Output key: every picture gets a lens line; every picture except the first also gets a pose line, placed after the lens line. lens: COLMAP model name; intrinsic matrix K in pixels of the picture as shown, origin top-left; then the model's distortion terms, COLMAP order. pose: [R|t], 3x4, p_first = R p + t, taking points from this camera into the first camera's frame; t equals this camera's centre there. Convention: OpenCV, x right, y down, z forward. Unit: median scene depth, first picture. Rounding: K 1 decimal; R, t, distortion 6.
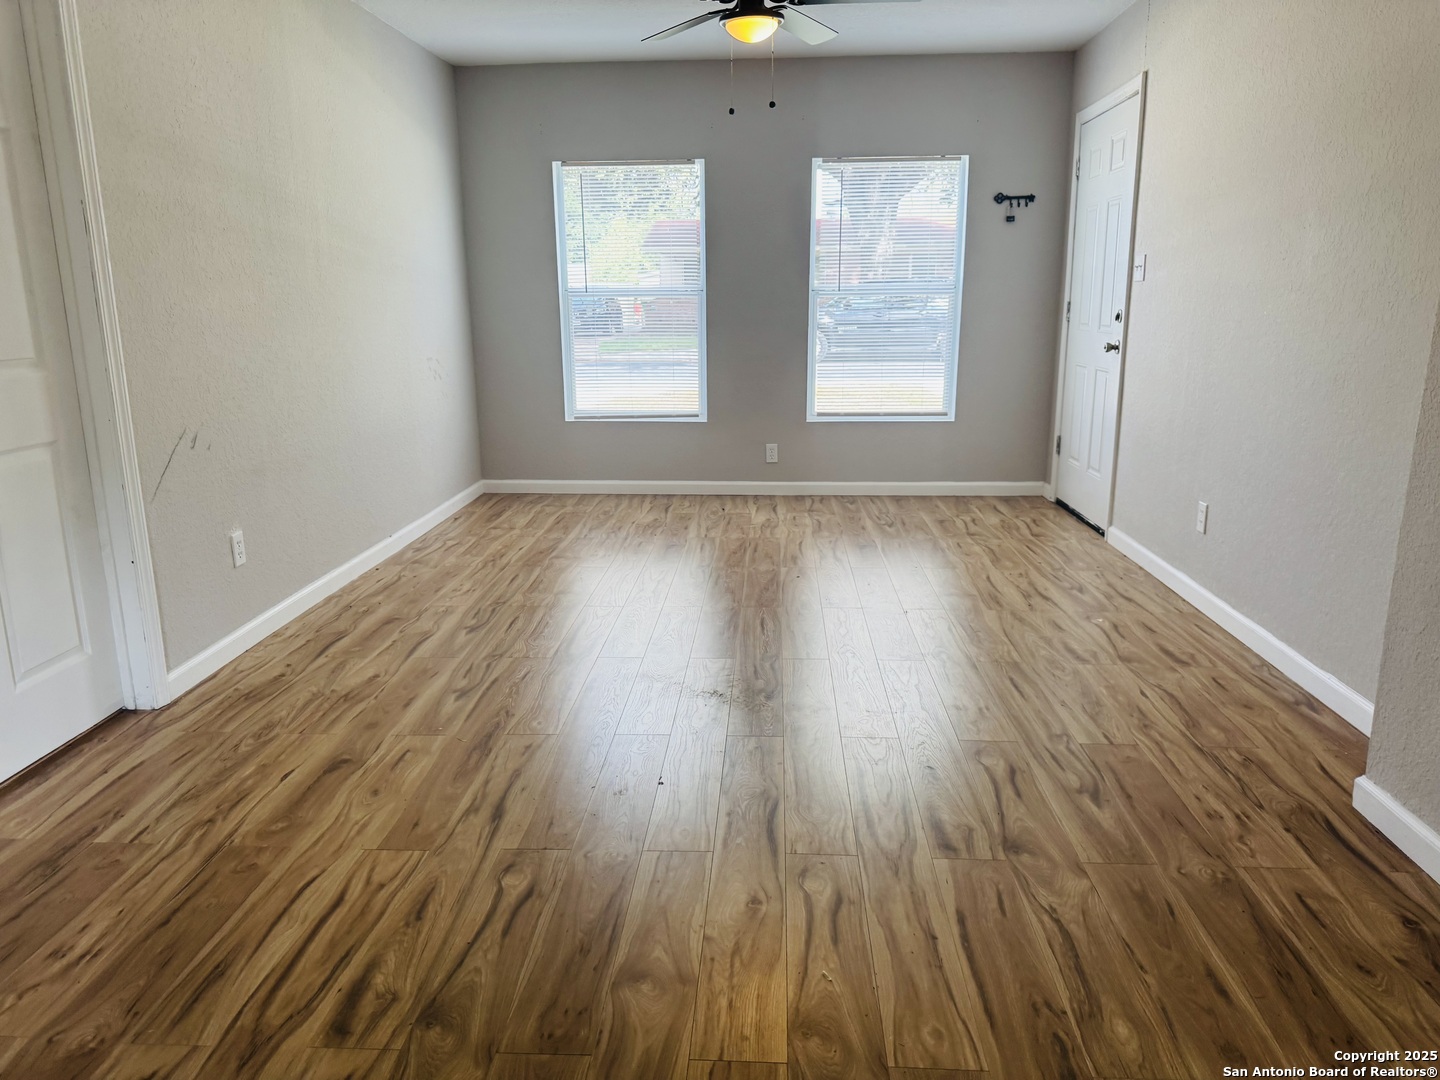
lens RADIAL K [[1014.0, 0, 709.4], [0, 1014.0, 538.5], [0, 0, 1]] dist [0.047636, -0.058212]
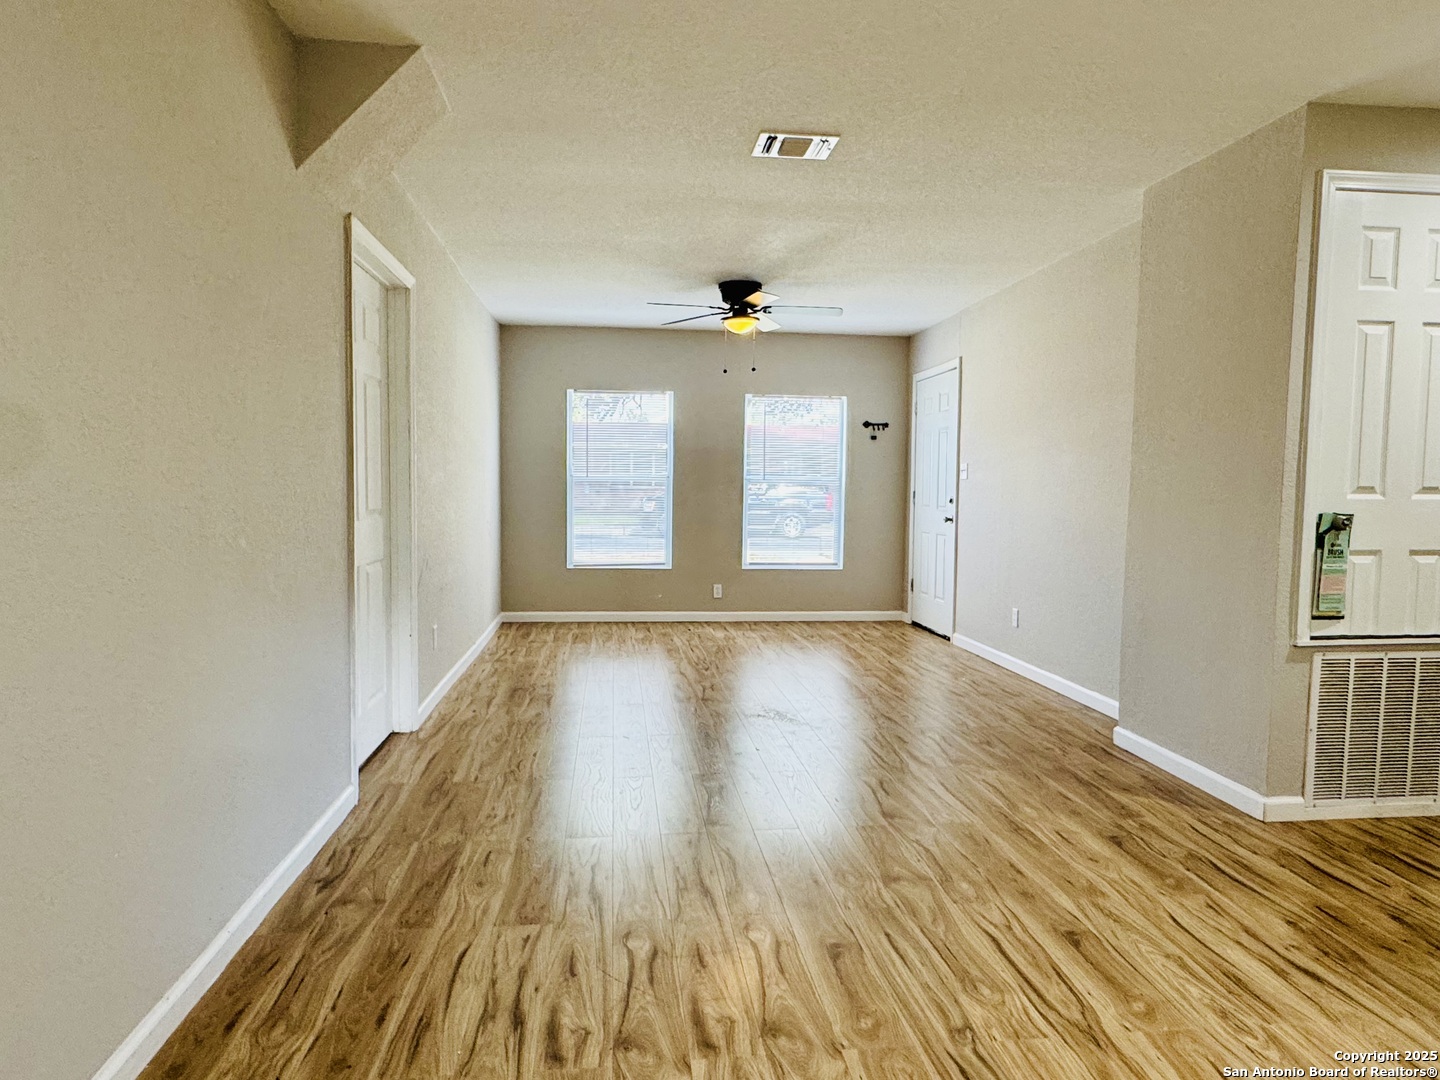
lens RADIAL K [[917.0, 0, 711.0], [0, 917.0, 535.2], [0, 0, 1]] dist [-0.005748, 0.003111]
pose [[0.984905, 0.010796, 0.172757, -0.312346], [0.020173, 0.984093, -0.176505, 0.118378], [-0.171914, 0.177326, 0.969021, -0.453600]]
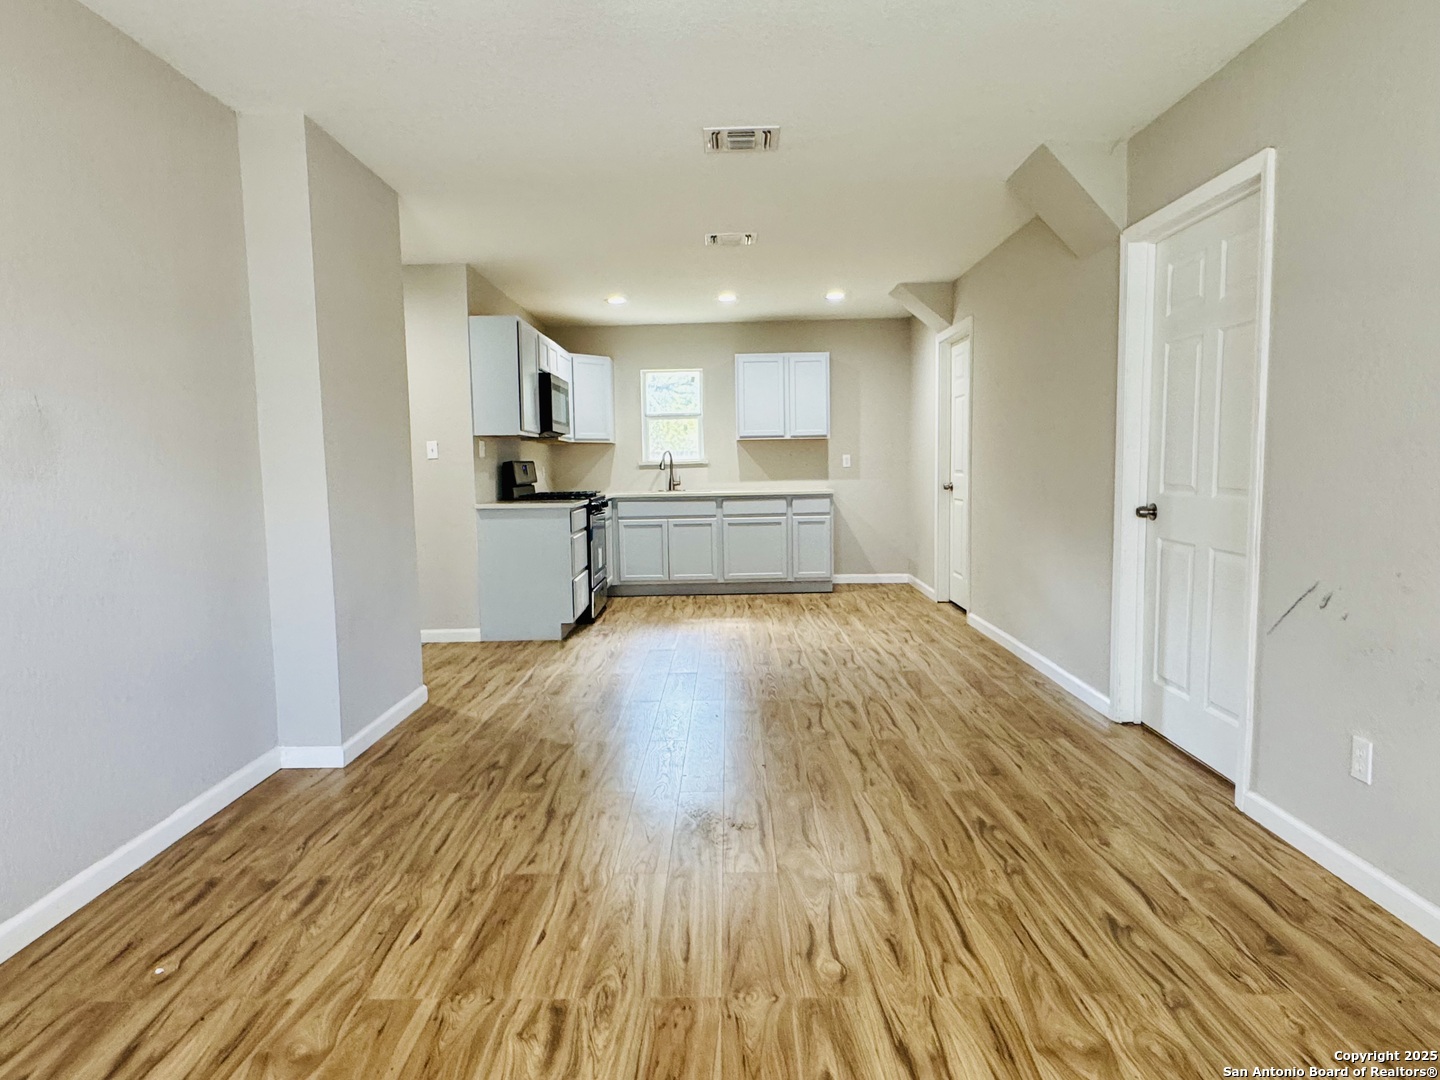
lens RADIAL K [[898.6, 0, 719.1], [0, 898.6, 552.5], [0, 0, 1]] dist [-0.007912, 0.001707]
pose [[-0.998025, 0.032657, -0.053663, 0.063038], [0.012862, 0.942380, 0.334297, -0.397741], [0.061488, 0.332947, -0.940939, 1.665144]]
